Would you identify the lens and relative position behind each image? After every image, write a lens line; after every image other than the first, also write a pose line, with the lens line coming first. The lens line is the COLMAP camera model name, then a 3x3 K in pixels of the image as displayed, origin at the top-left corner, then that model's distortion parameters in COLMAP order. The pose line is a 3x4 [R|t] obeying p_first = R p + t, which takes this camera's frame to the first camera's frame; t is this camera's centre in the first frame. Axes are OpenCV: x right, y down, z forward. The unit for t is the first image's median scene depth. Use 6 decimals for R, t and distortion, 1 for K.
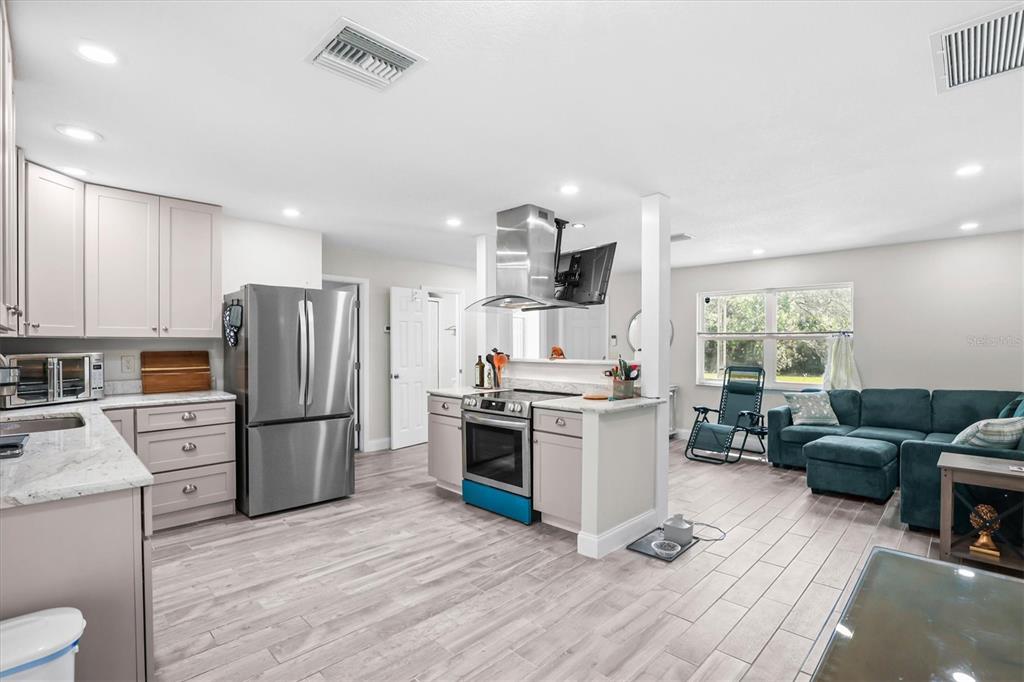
lens RADIAL K [[469.9, 0, 528.6], [0, 469.9, 352.9], [0, 0, 1]] dist [-0.031171, 0.001807]
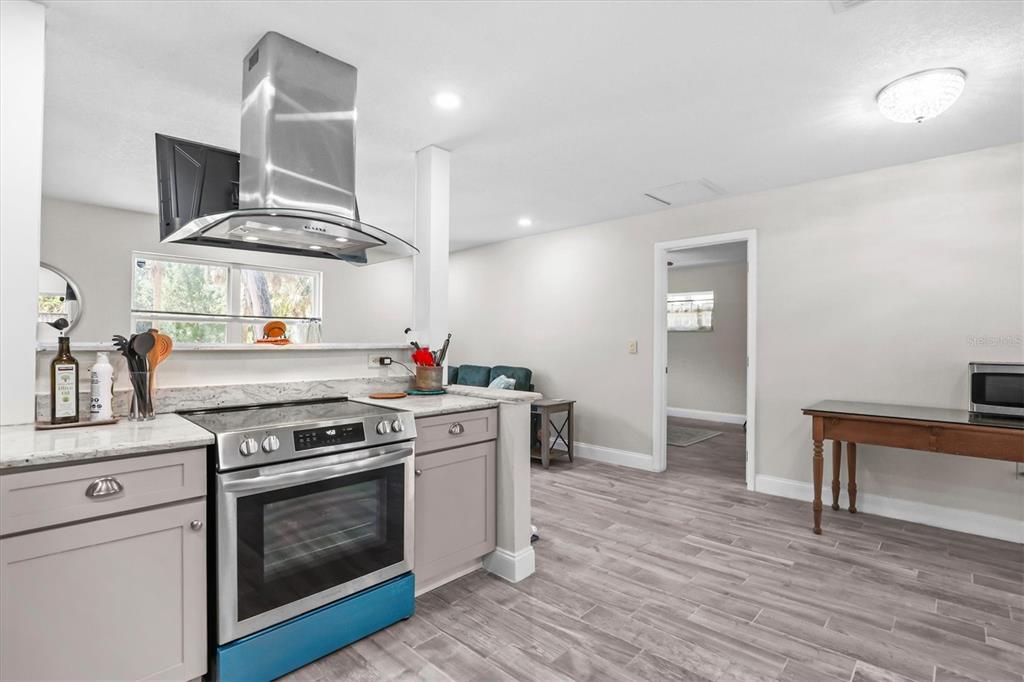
lens RADIAL K [[482.0, 0, 512.9], [0, 482.0, 342.4], [0, 0, 1]] dist [-0.032016, 0.004368]
pose [[0.008902, -0.002114, 0.999958, -0.676091], [0.010164, 0.999946, 0.002024, 0.018565], [-0.999909, 0.010146, 0.008923, 0.953792]]
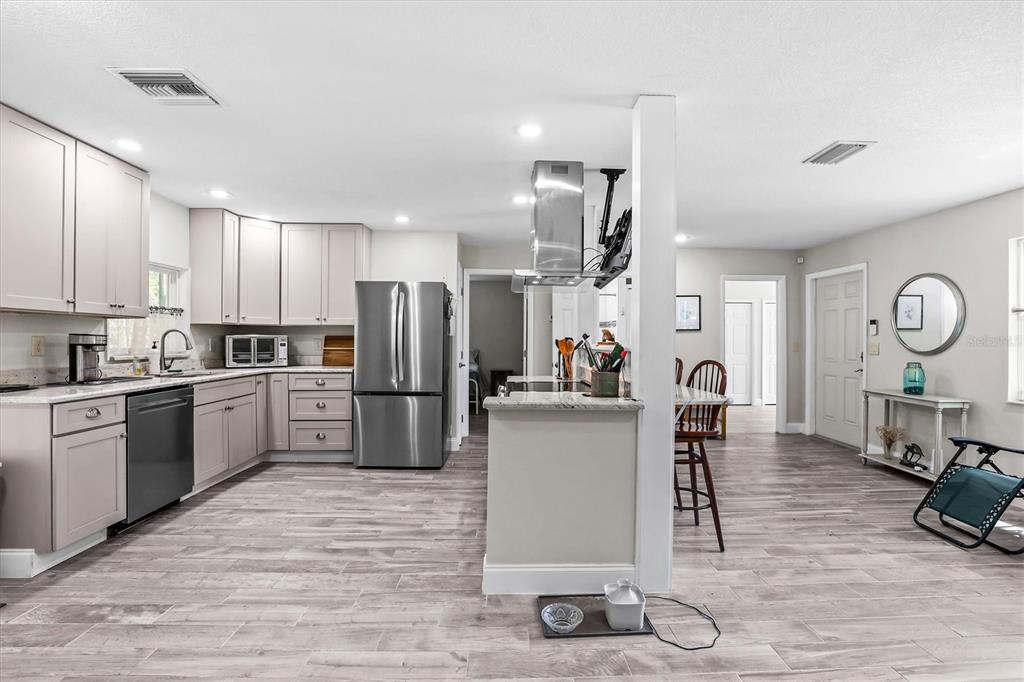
lens RADIAL K [[469.9, 0, 522.9], [0, 469.9, 344.3], [0, 0, 1]] dist [-0.031171, 0.001807]
pose [[0.721288, 0.007198, -0.692597, 0.679411], [-0.016567, 0.999839, -0.006862, 0.026752], [0.692437, 0.016424, 0.721292, 0.443081]]
